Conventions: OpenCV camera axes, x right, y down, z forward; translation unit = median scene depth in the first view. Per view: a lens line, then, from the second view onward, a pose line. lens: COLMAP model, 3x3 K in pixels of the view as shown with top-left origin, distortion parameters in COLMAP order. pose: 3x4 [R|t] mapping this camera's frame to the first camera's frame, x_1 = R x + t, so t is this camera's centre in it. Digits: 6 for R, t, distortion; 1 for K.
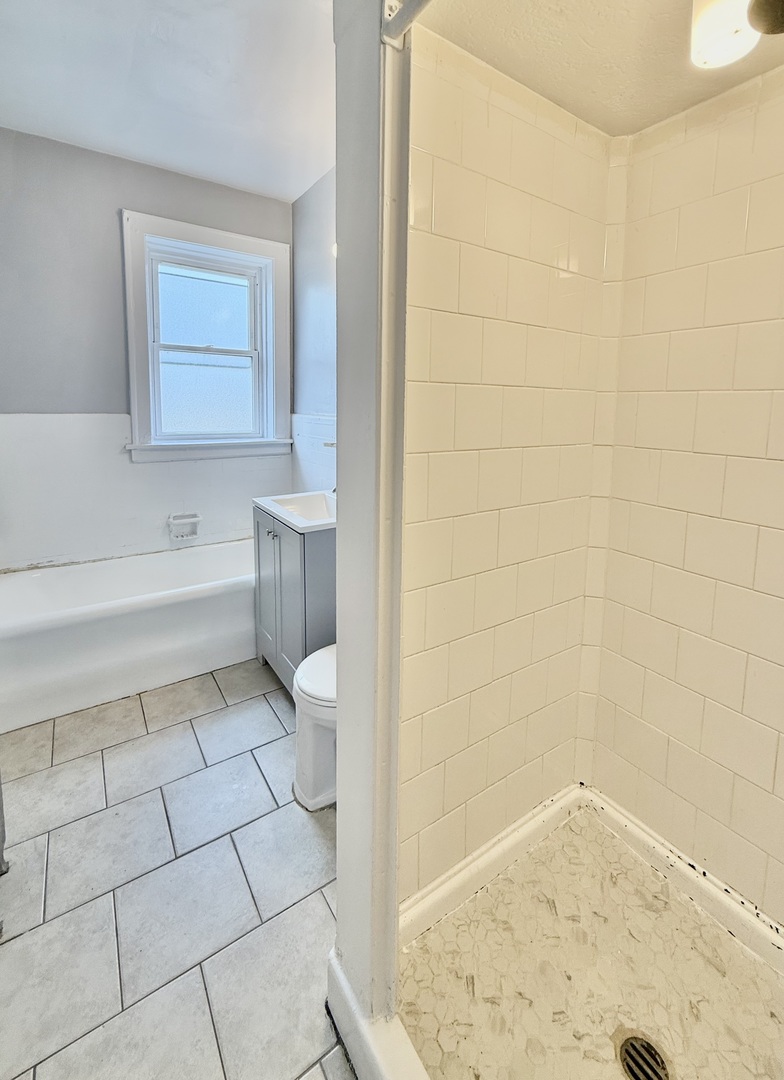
lens RADIAL K [[455.6, 0, 386.2], [0, 455.6, 487.8], [0, 0, 1]] dist [0.000099, -0.000025]
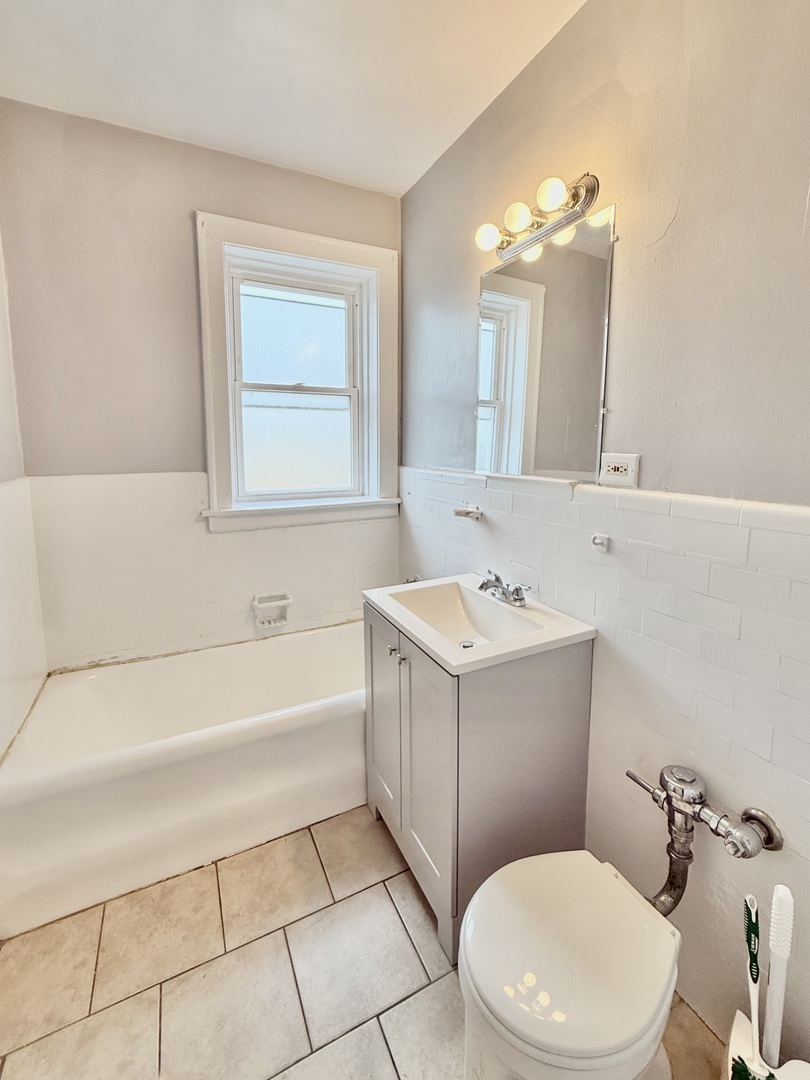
lens RADIAL K [[456.8, 0, 405.0], [0, 456.8, 540.0], [0, 0, 1]] dist [-0.000998, 0.000199]
pose [[0.992177, 0.009443, -0.124484, -0.117447], [-0.005897, 0.999567, 0.028826, -0.068590], [0.124702, -0.027866, 0.991803, 0.247959]]
